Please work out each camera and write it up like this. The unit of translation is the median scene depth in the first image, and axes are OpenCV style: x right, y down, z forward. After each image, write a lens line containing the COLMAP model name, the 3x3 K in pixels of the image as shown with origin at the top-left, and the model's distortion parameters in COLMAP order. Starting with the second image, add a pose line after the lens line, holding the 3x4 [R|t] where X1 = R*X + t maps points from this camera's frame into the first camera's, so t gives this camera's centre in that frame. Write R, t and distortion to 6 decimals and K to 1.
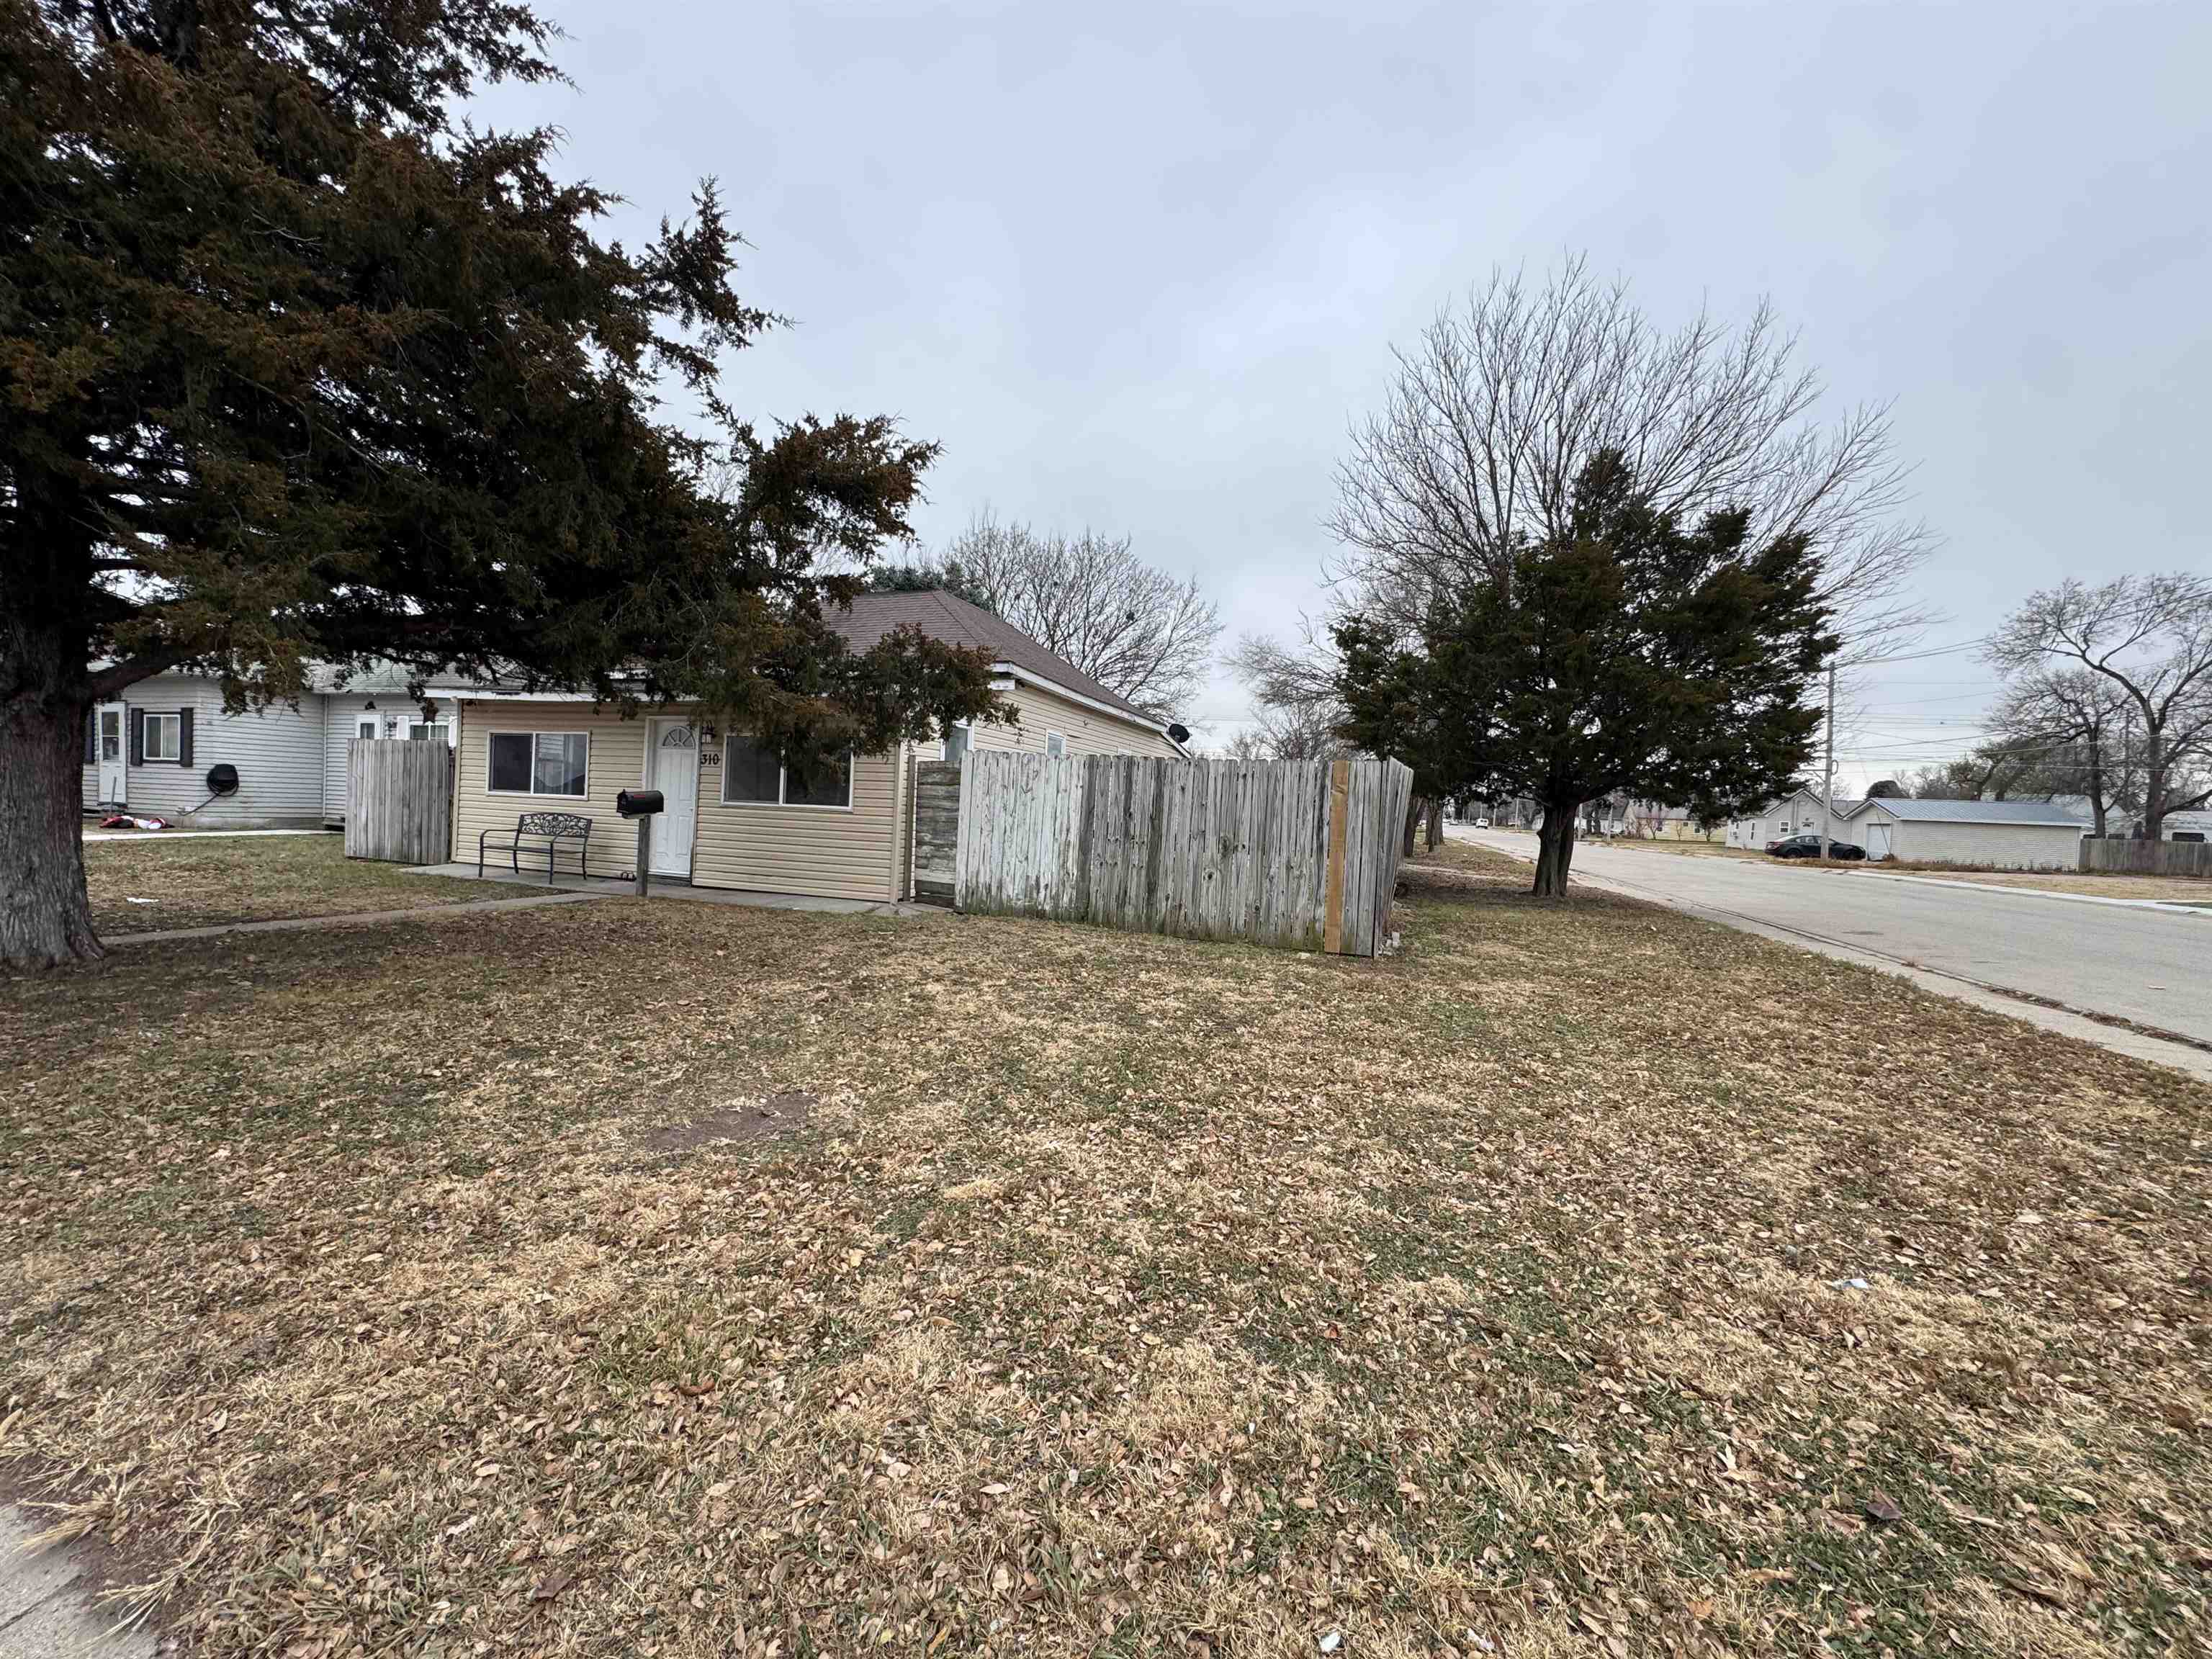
lens RADIAL K [[878.3, 0, 1106.8], [0, 878.3, 835.6], [0, 0, 1]] dist [-0.003090, 0.000244]
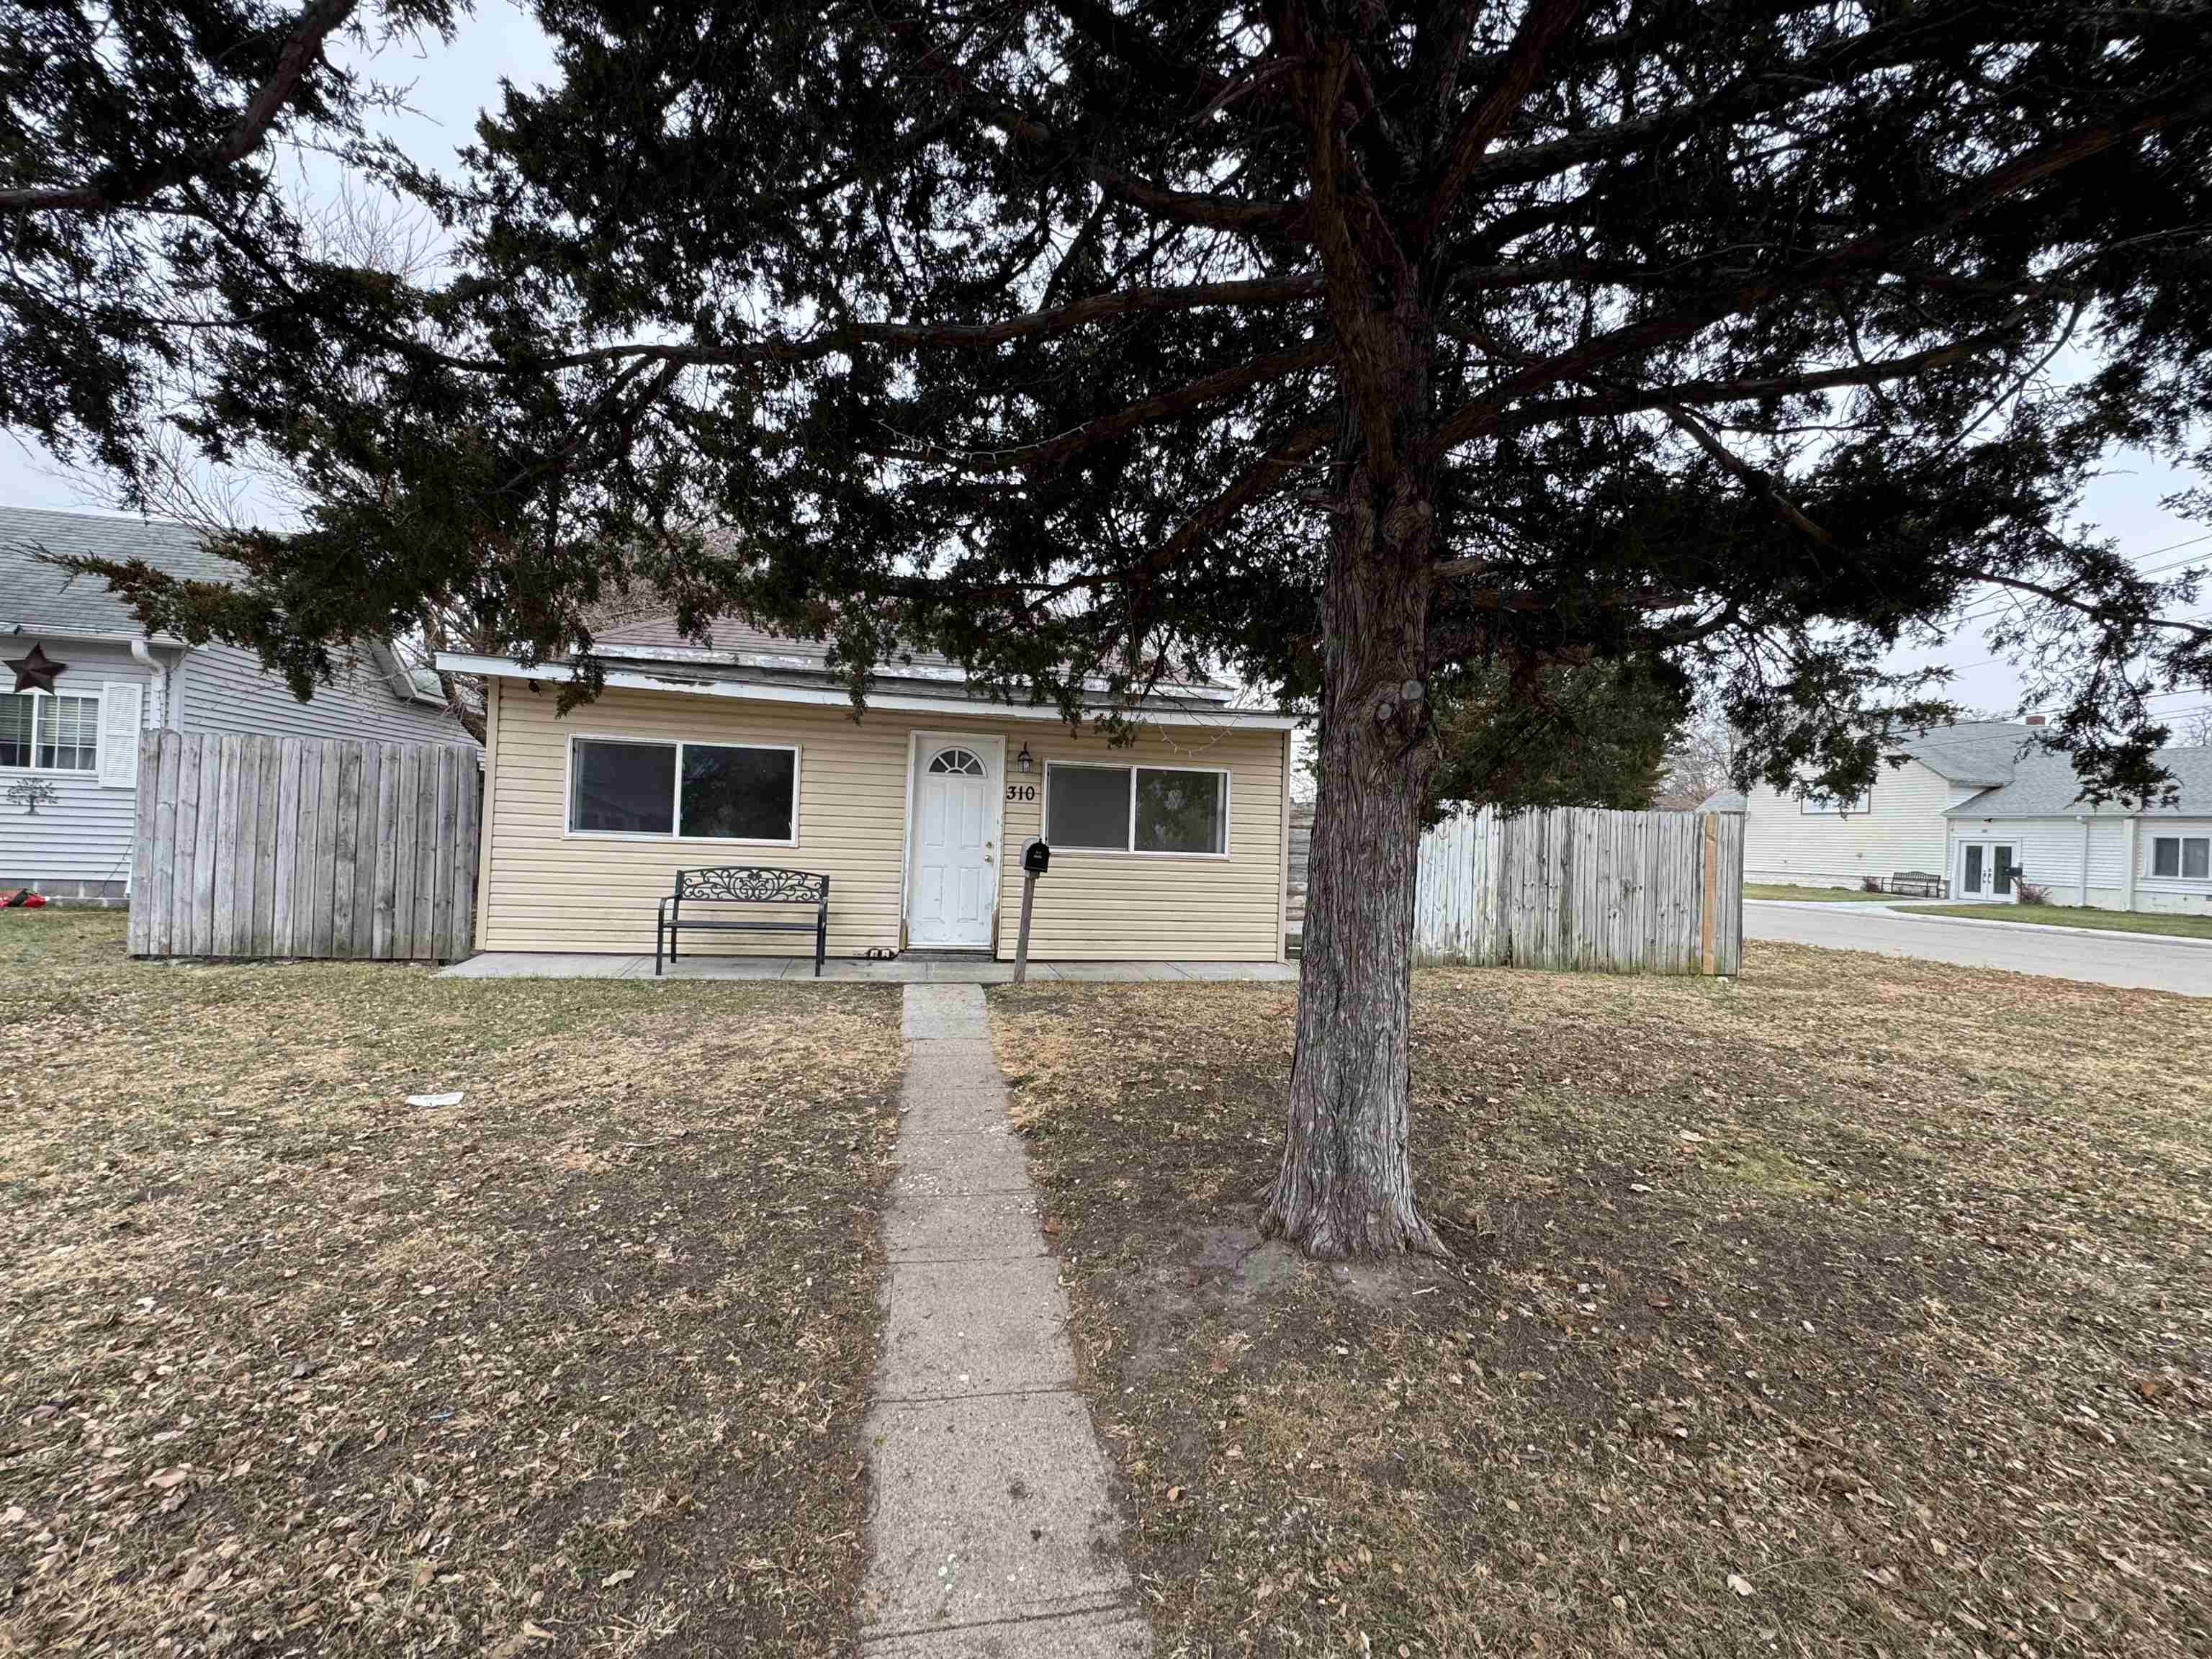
lens RADIAL K [[878.3, 0, 1108.1], [0, 878.3, 828.6], [0, 0, 1]] dist [-0.003090, 0.000244]
pose [[0.841598, -0.000975, 0.540103, -0.805929], [0.013731, 0.999714, -0.019591, -0.040240], [-0.539930, 0.023904, 0.841371, 0.319295]]
